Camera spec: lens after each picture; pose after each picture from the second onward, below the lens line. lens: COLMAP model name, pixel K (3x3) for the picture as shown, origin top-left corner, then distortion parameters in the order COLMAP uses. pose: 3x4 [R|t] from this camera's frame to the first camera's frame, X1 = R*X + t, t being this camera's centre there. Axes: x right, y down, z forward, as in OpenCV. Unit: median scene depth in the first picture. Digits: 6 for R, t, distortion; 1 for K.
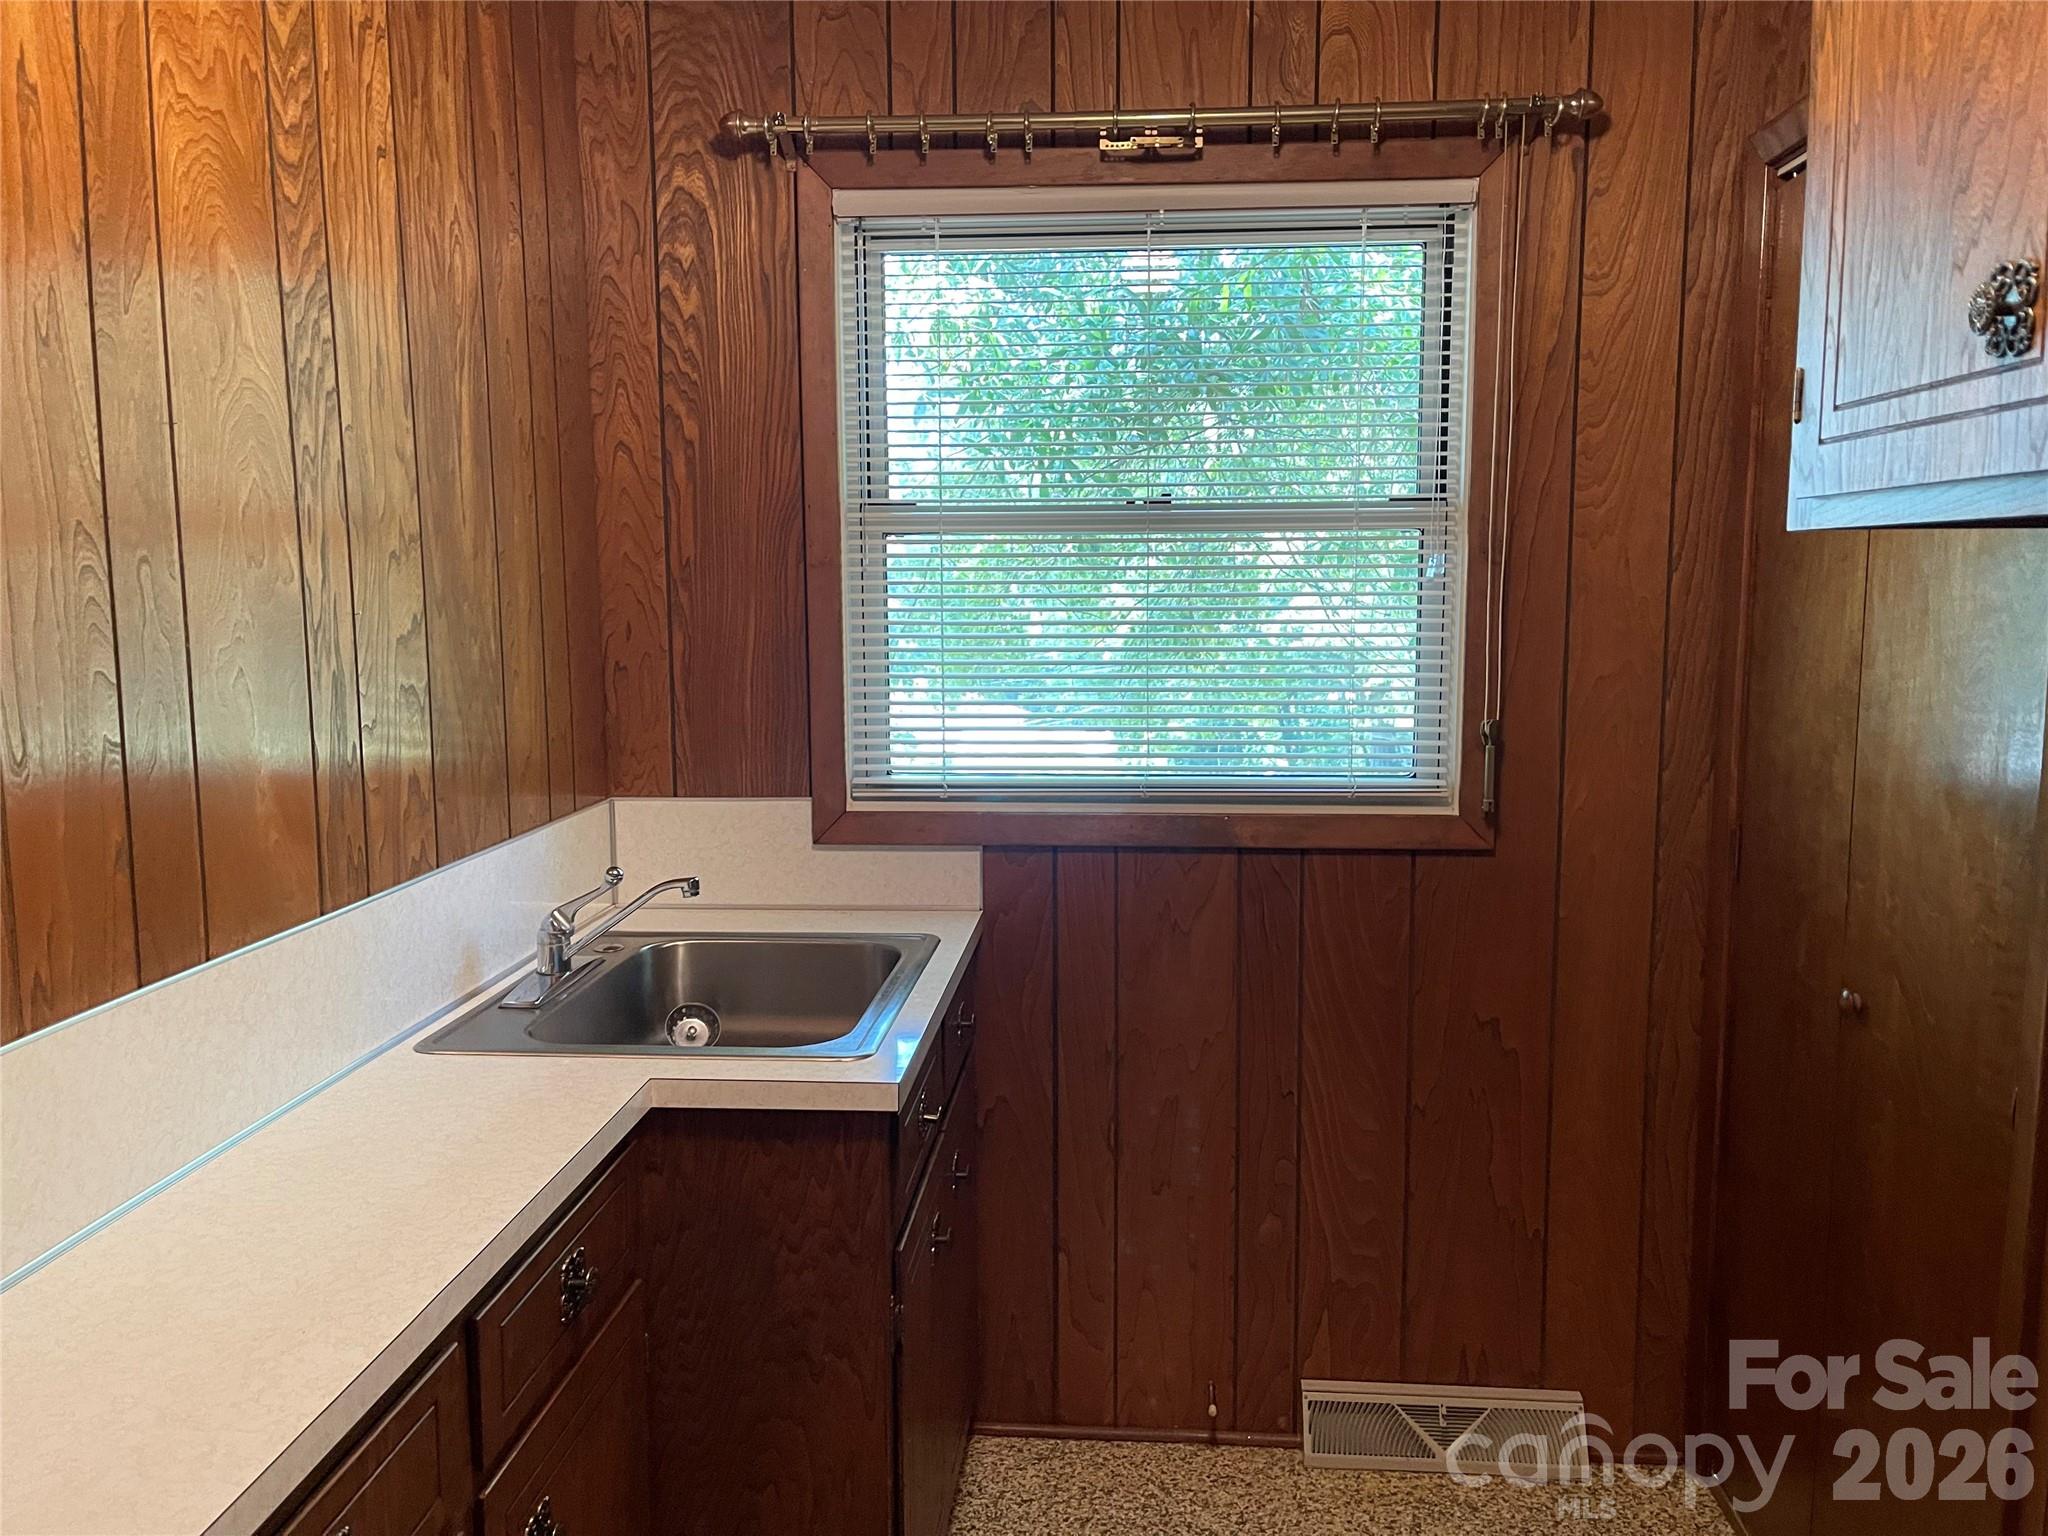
lens RADIAL K [[1556.8, 0, 1030.1], [0, 1556.8, 767.9], [0, 0, 1]] dist [0.073293, -0.099383]
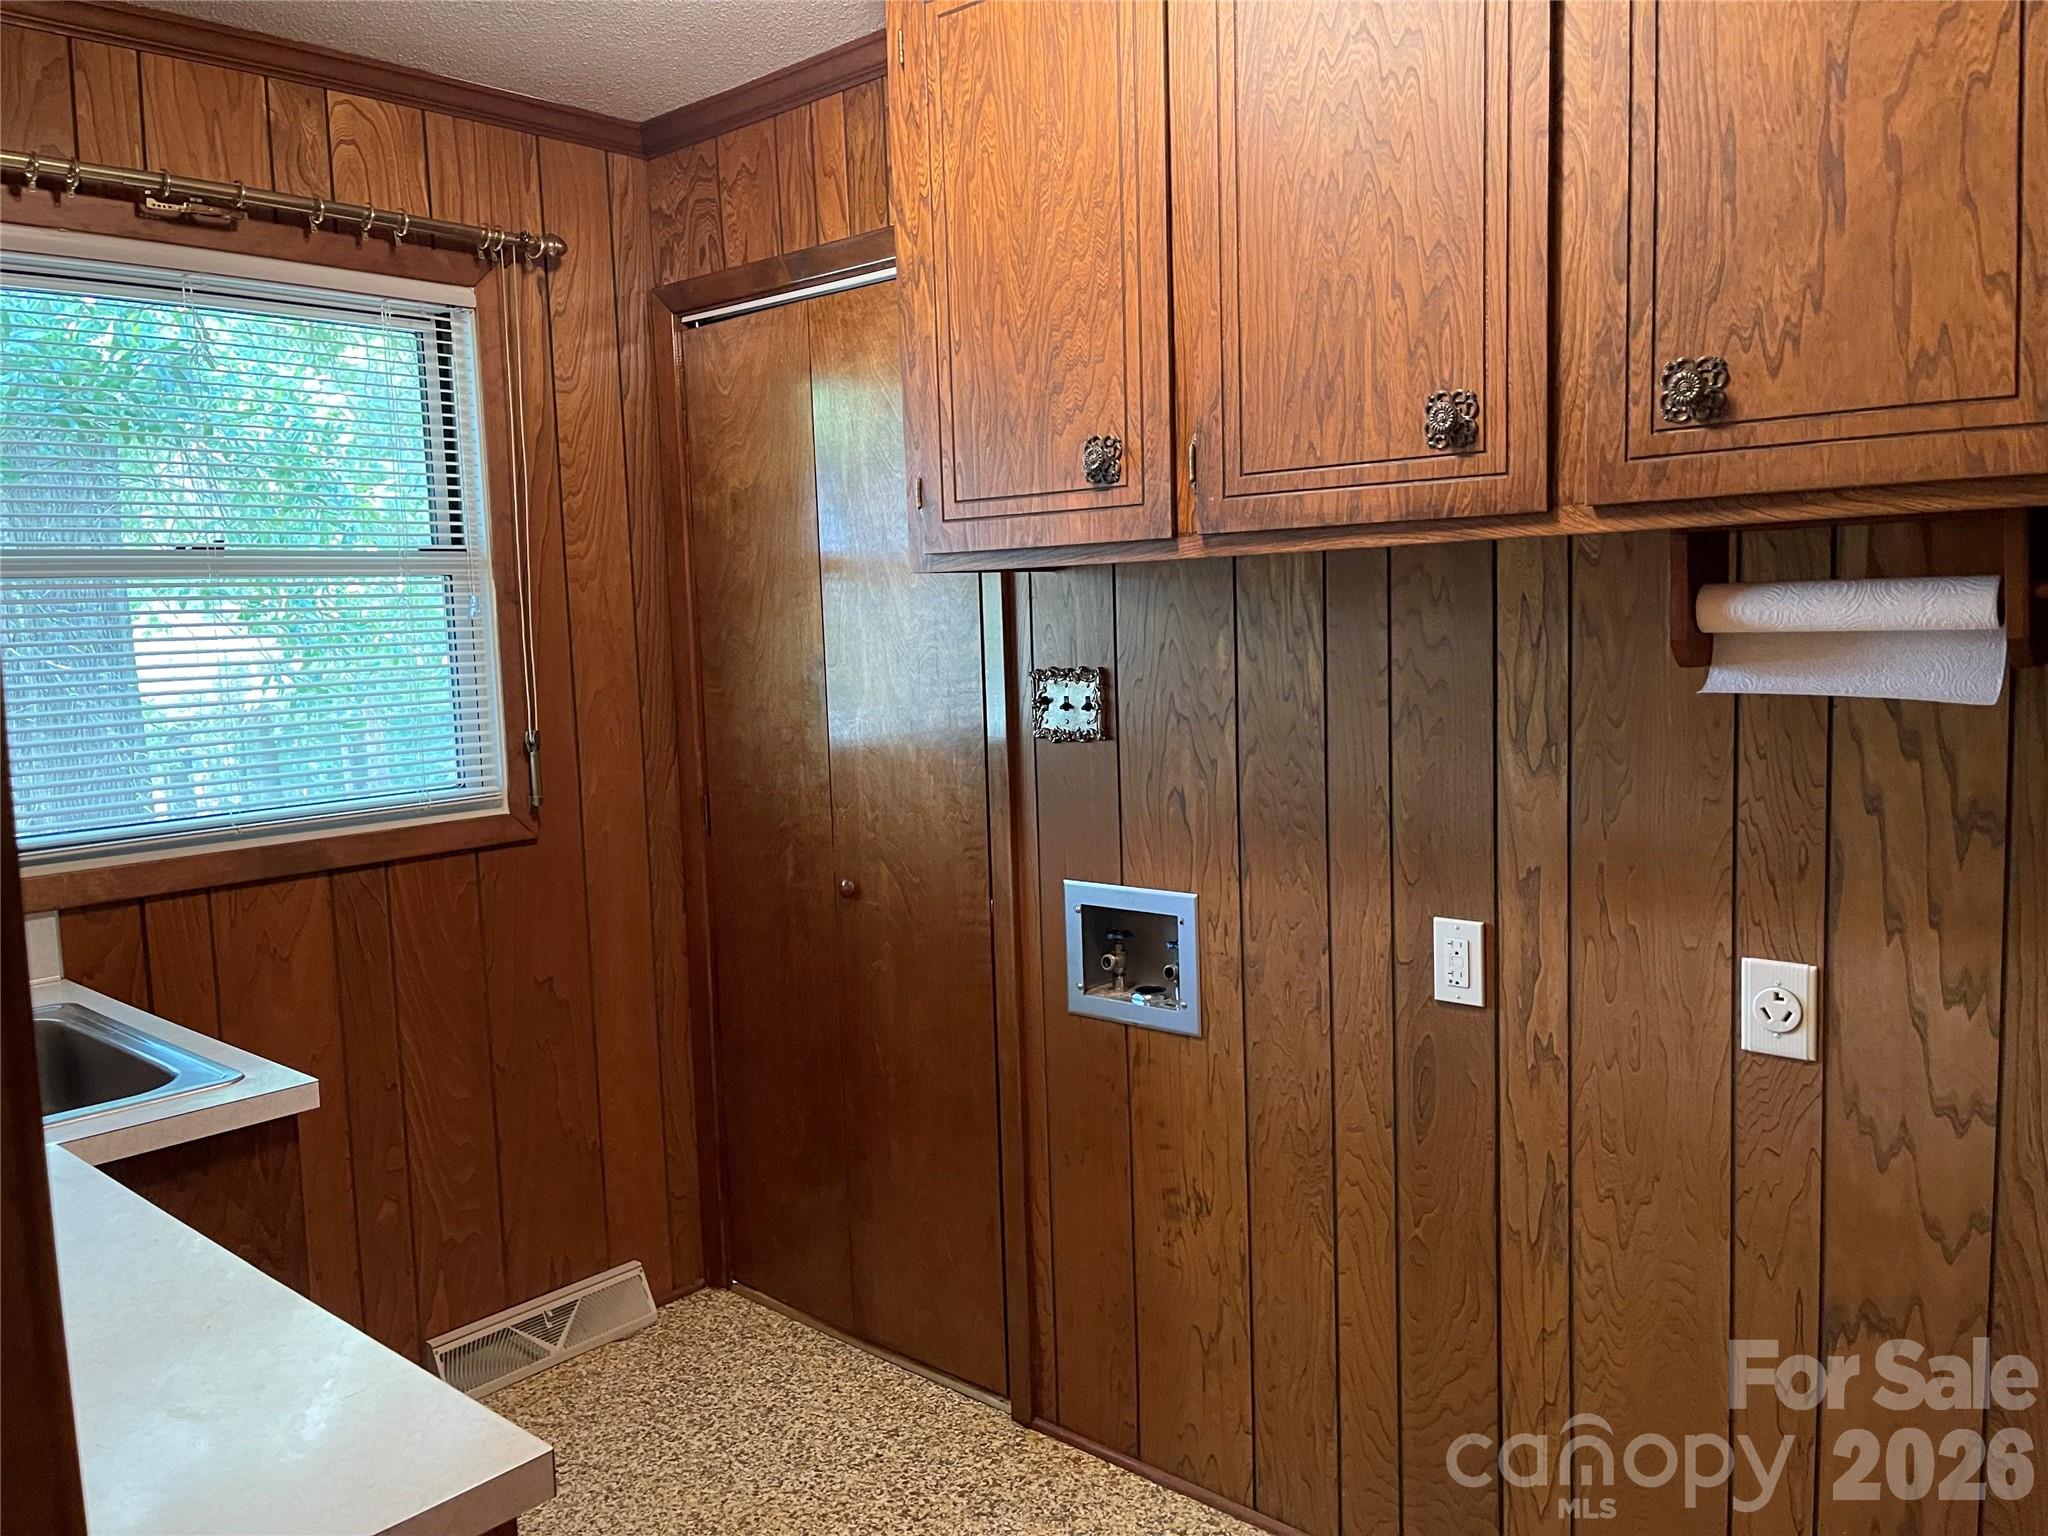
lens RADIAL K [[1556.8, 0, 1012.1], [0, 1556.8, 762.7], [0, 0, 1]] dist [0.073293, -0.099383]
pose [[0.617153, -0.095135, 0.781071, -0.436696], [0.124939, 0.991918, 0.022098, 0.013895], [-0.776861, 0.083948, 0.624051, -0.050154]]
